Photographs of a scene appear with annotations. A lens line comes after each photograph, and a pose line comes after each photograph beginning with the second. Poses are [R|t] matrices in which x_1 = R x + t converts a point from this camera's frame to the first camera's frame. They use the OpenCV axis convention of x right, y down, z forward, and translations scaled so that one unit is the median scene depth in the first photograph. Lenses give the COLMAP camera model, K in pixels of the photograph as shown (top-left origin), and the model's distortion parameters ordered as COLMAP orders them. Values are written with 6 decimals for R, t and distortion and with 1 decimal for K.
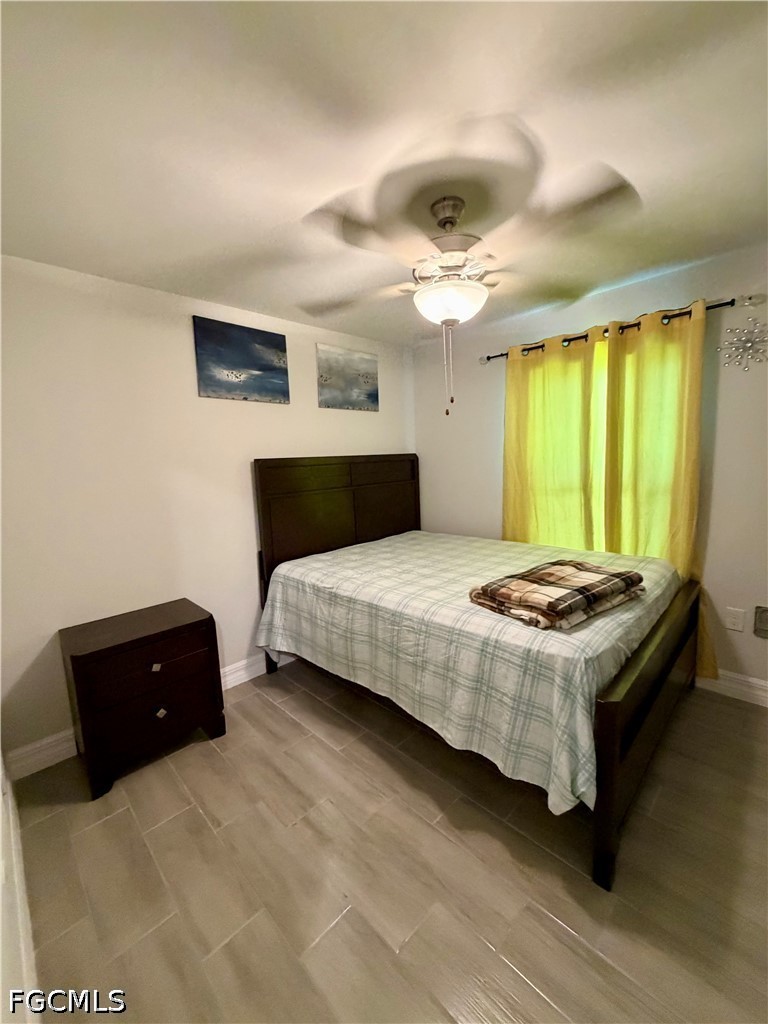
lens RADIAL K [[409.0, 0, 383.5], [0, 409.0, 509.0], [0, 0, 1]] dist [0.002283, -0.000731]
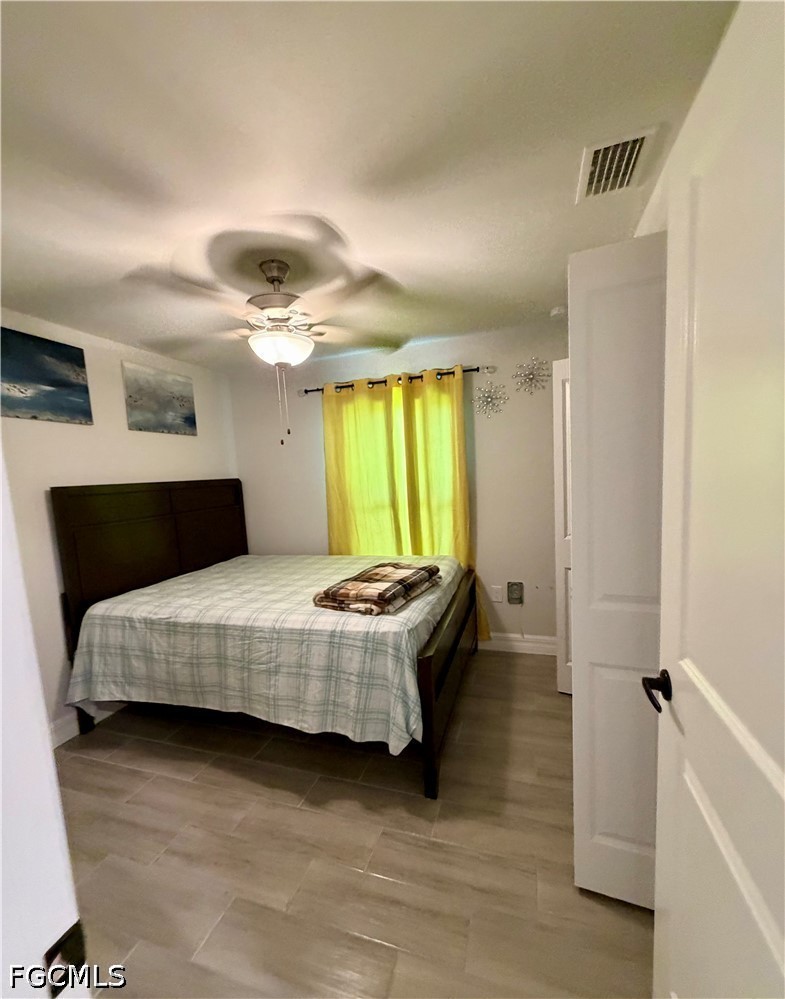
lens RADIAL K [[422.5, 0, 385.3], [0, 422.5, 519.3], [0, 0, 1]] dist [0.002701, -0.000004]
pose [[0.897620, -0.055318, 0.437284, -0.098117], [0.071664, 0.997209, -0.020956, 0.019780], [-0.434905, 0.050148, 0.899079, -0.141618]]
